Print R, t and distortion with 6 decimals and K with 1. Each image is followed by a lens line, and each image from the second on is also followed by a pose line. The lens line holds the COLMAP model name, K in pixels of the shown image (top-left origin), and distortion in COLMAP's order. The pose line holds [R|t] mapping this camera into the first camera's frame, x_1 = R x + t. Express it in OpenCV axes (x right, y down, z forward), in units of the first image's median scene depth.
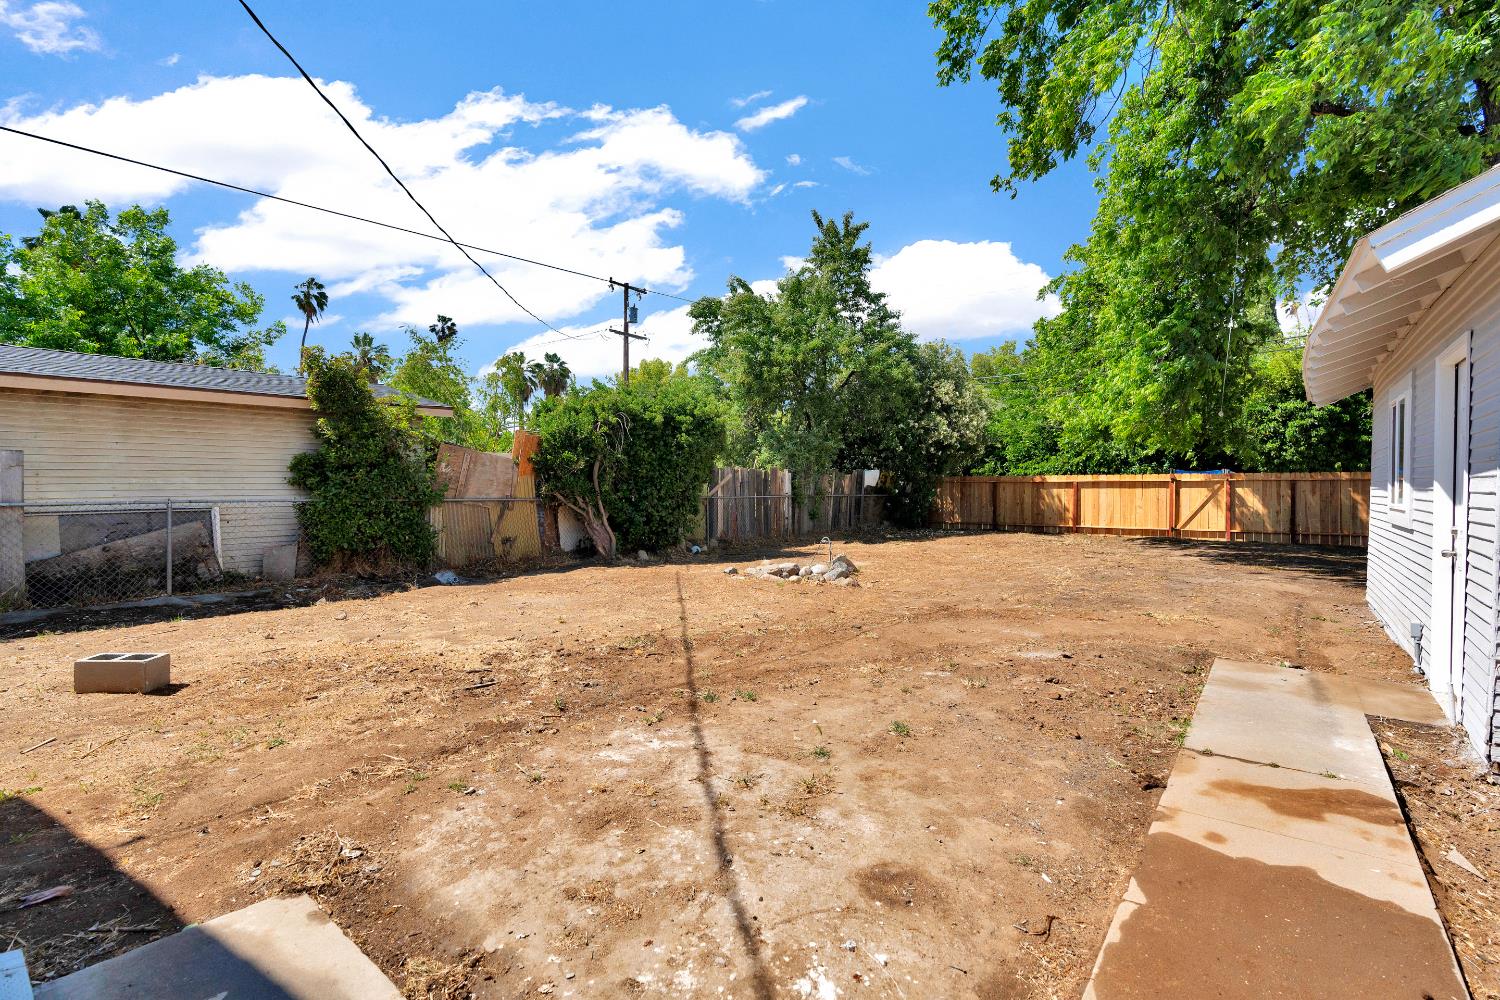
lens RADIAL K [[676.9, 0, 749.9], [0, 676.9, 485.2], [0, 0, 1]] dist [-0.007594, 0.001751]
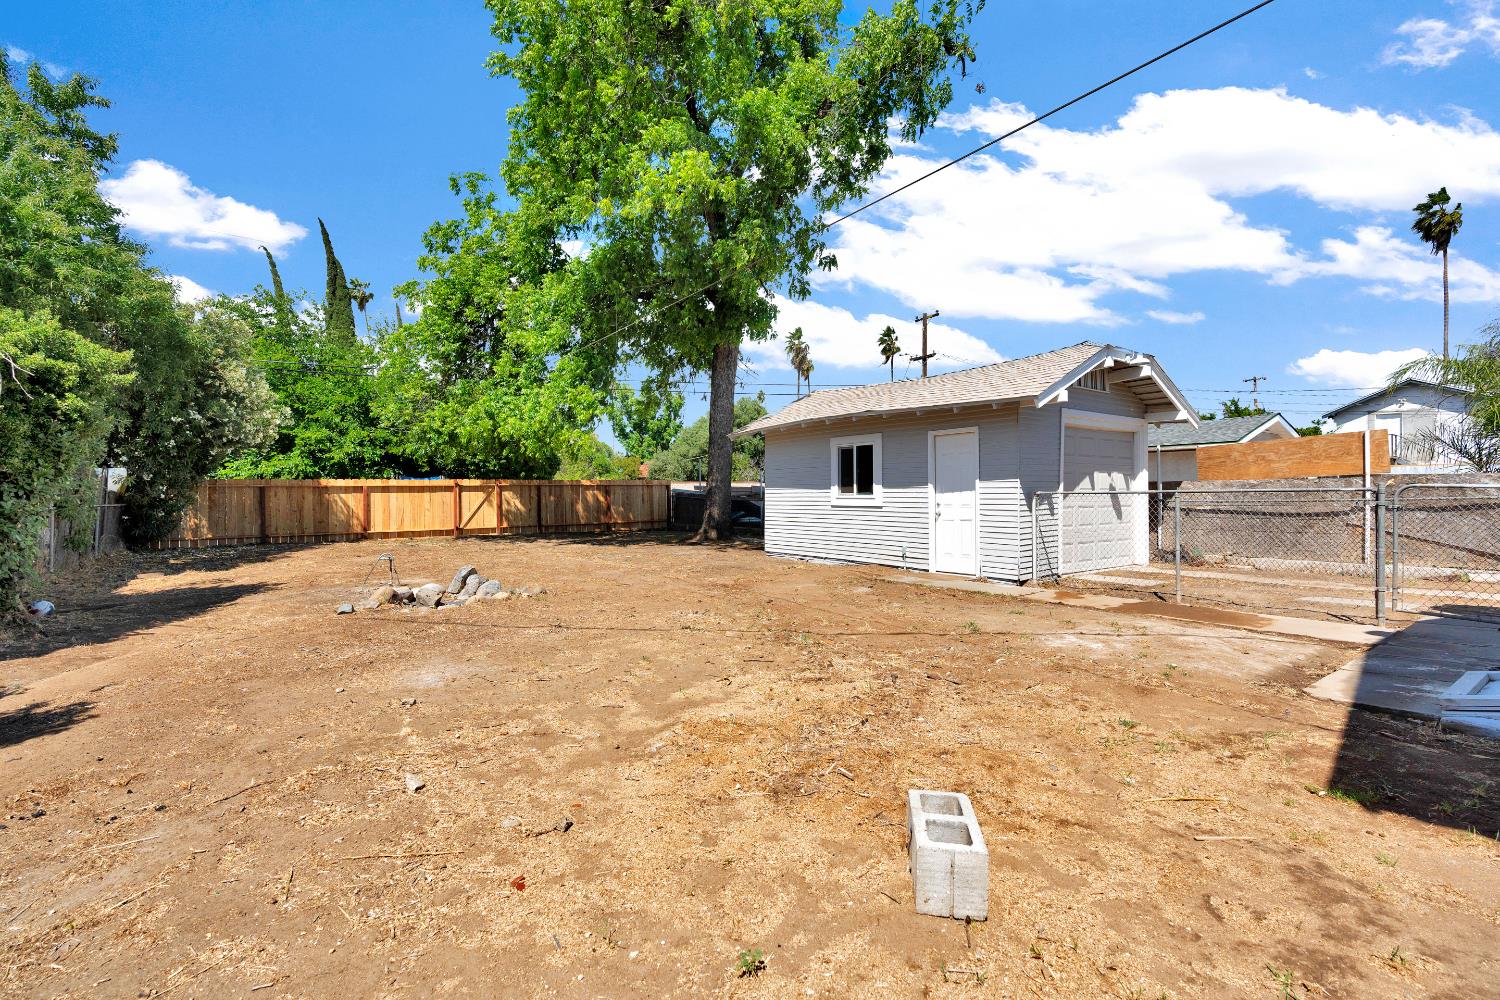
lens RADIAL K [[676.9, 0, 750.5], [0, 676.9, 505.9], [0, 0, 1]] dist [-0.007594, 0.001751]
pose [[0.256456, -0.025576, 0.966217, -0.338349], [0.007167, 0.999673, 0.024560, 0.003523], [-0.966529, 0.000626, 0.256556, 0.236191]]
